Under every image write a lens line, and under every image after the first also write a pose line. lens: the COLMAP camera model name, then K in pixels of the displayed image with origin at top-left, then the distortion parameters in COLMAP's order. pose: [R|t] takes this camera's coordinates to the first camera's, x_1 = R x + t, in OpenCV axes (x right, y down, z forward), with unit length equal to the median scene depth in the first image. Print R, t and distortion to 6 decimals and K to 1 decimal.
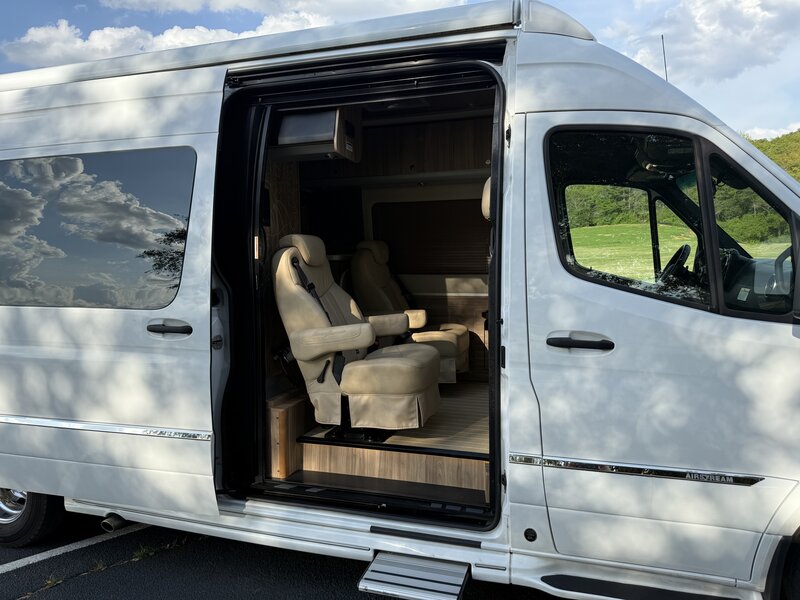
lens RADIAL K [[564.2, 0, 400.0], [0, 564.2, 300.0], [0, 0, 1]] dist [0.023732, -0.038023]
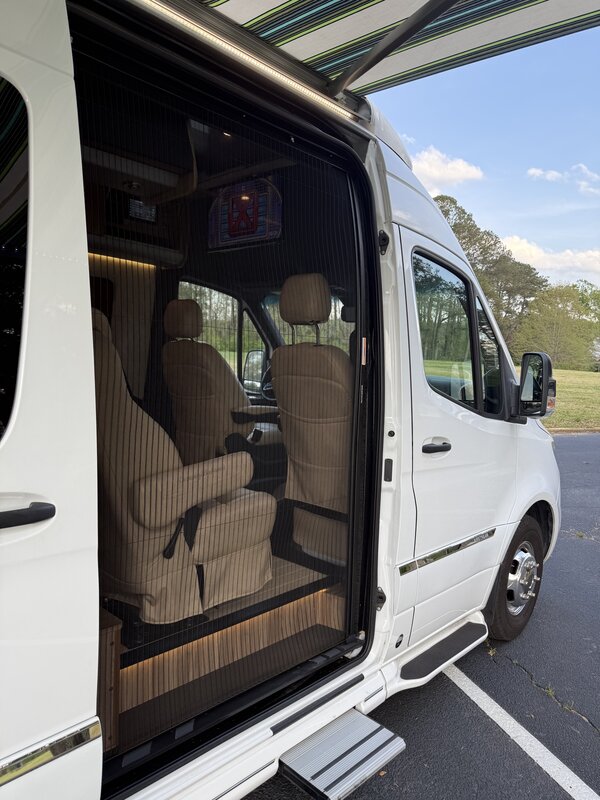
lens RADIAL K [[578.7, 0, 300.0], [0, 578.7, 400.0], [0, 0, 1]] dist [0.088754, -0.148012]
pose [[0.420610, -0.027086, 0.906837, -0.681545], [0.017389, 0.999611, 0.021791, -0.038551], [-0.907075, 0.006603, 0.420917, 0.621500]]
